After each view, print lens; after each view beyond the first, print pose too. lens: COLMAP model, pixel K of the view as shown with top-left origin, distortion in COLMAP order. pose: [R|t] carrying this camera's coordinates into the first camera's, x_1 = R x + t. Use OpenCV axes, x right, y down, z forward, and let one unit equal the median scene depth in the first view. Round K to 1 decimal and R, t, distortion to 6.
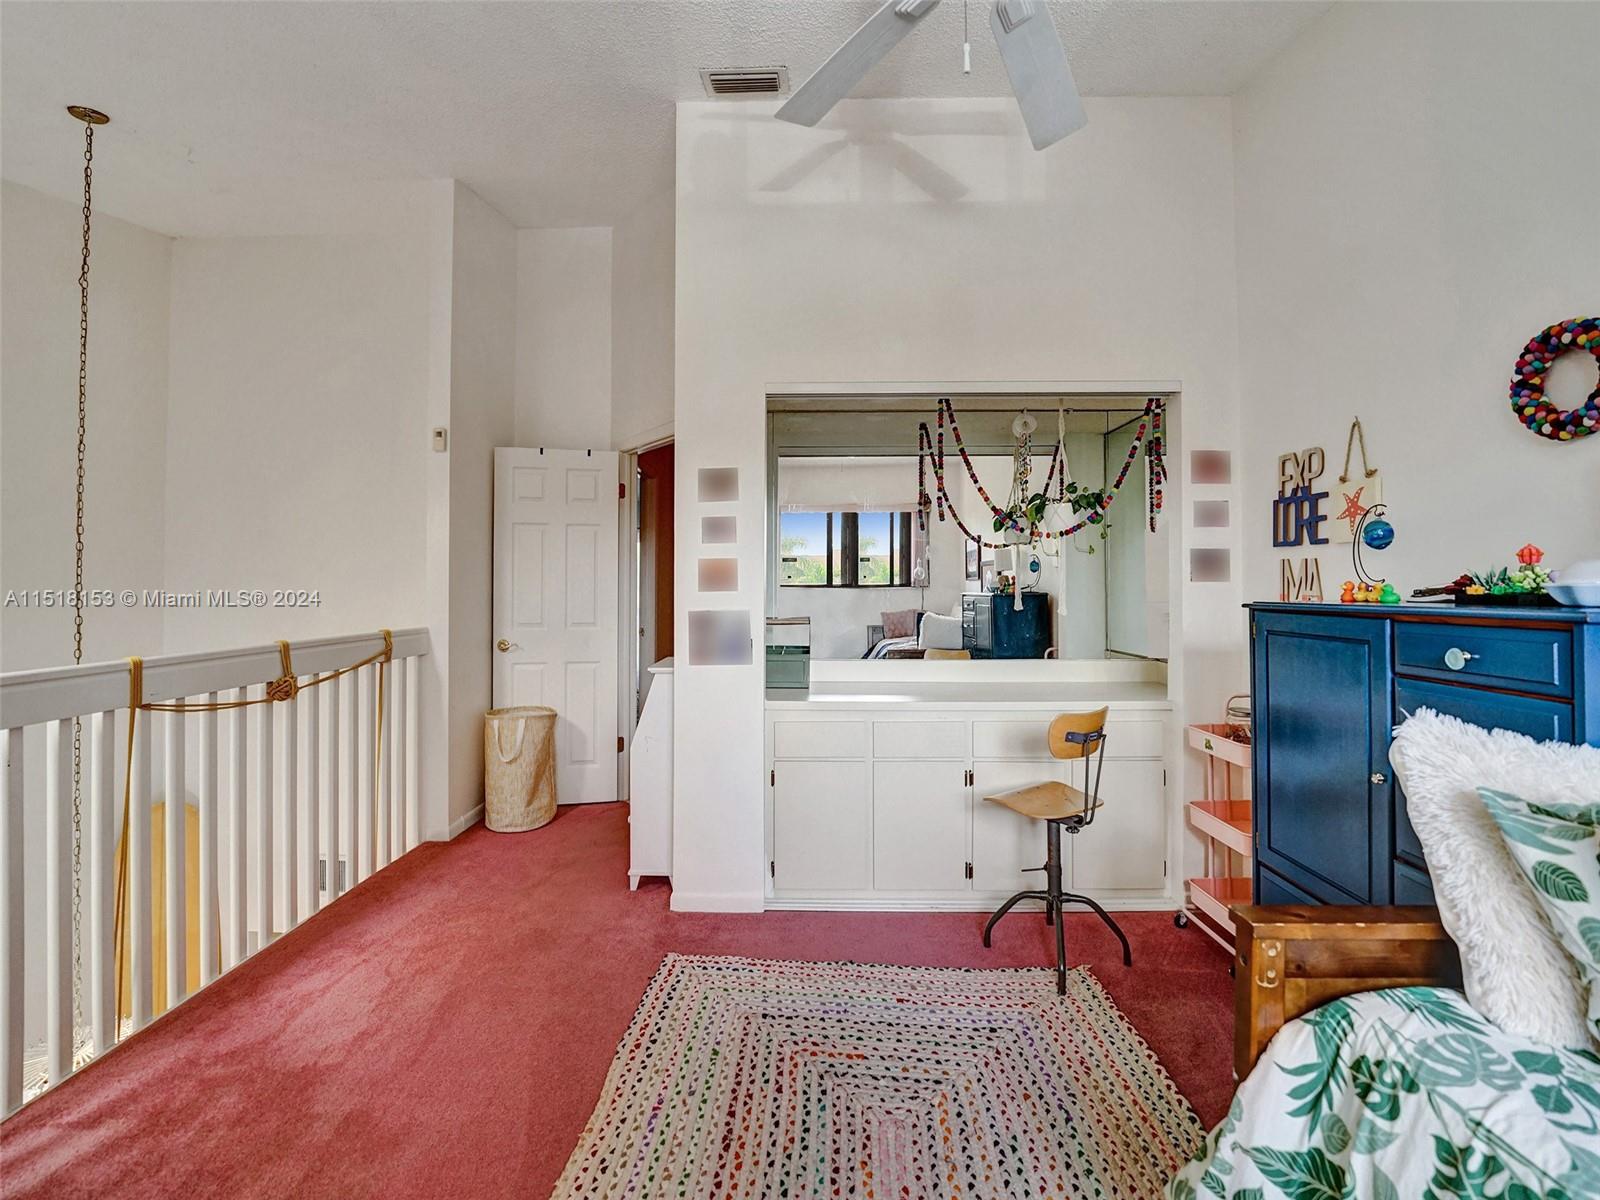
lens RADIAL K [[650.9, 0, 798.6], [0, 650.9, 586.2], [0, 0, 1]] dist [-0.015242, -0.000013]
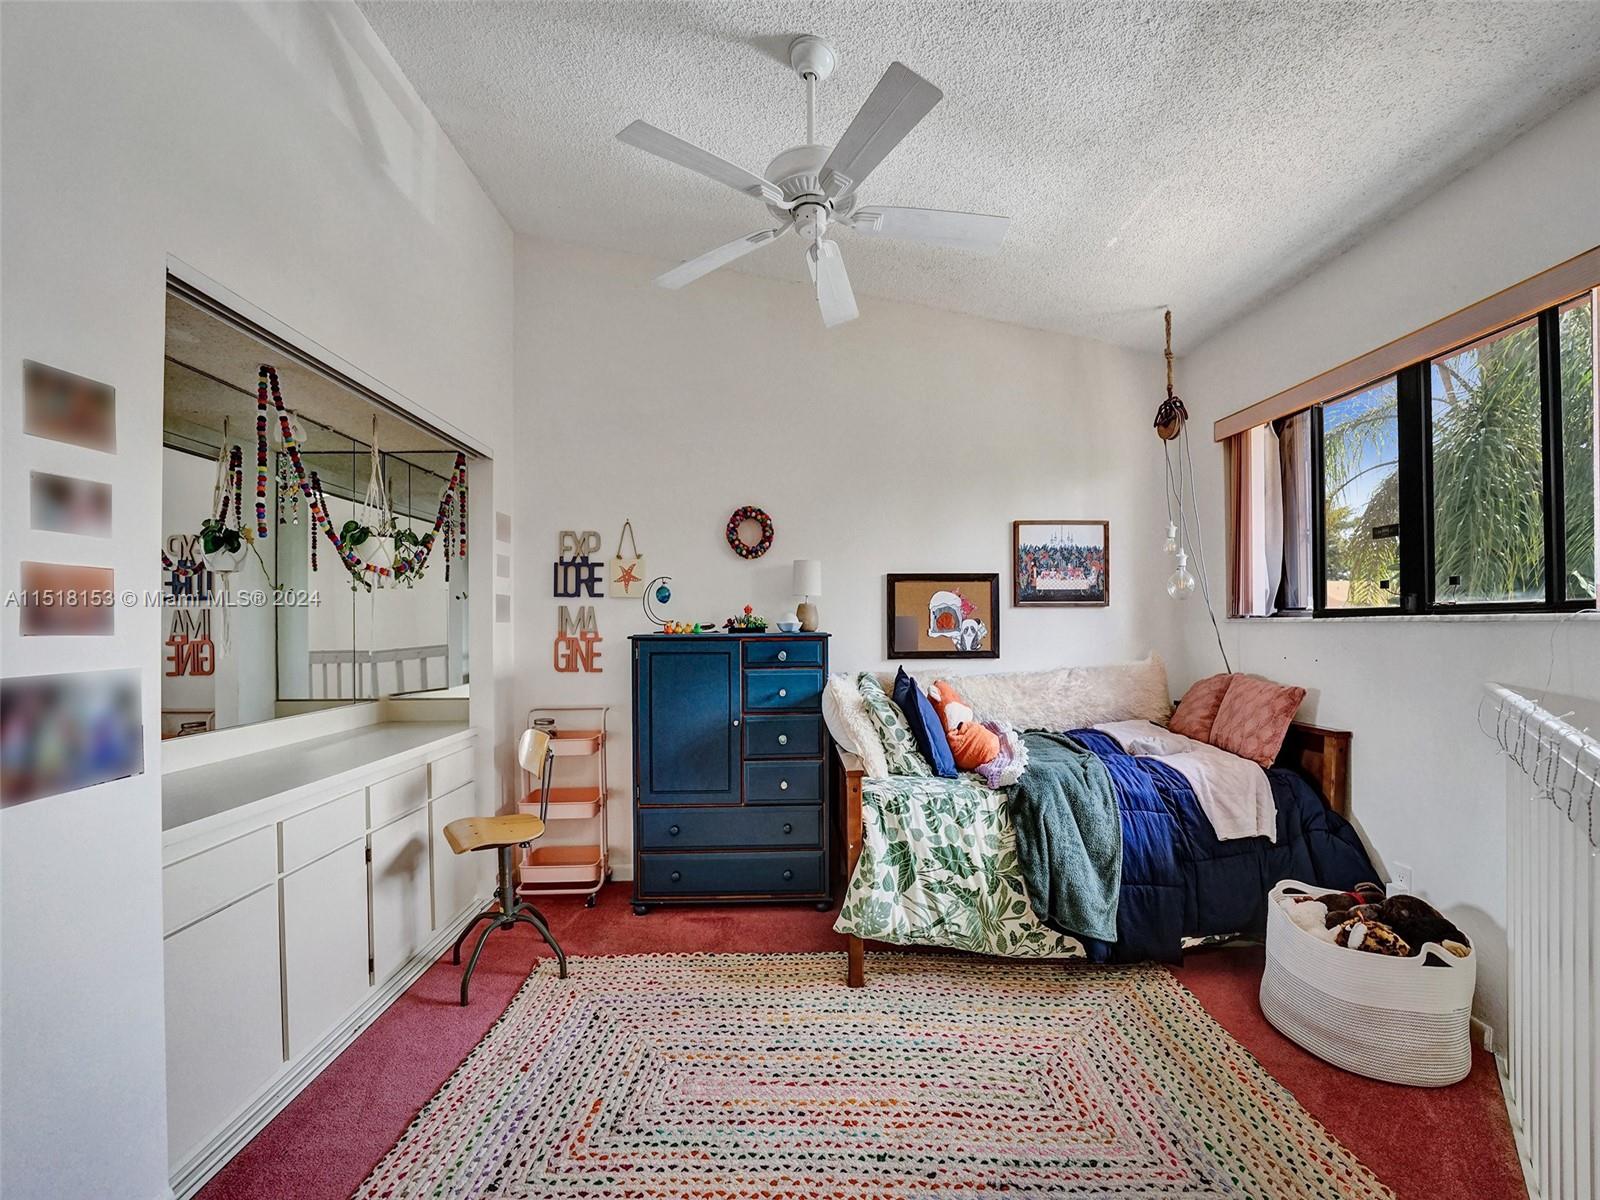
lens RADIAL K [[650.9, 0, 788.7], [0, 650.9, 627.2], [0, 0, 1]] dist [-0.015242, -0.000013]
pose [[-0.012460, 0.000339, 0.999922, -0.702798], [0.007933, 0.999969, -0.000240, 0.008669], [-0.999891, 0.007929, -0.012462, 0.570829]]
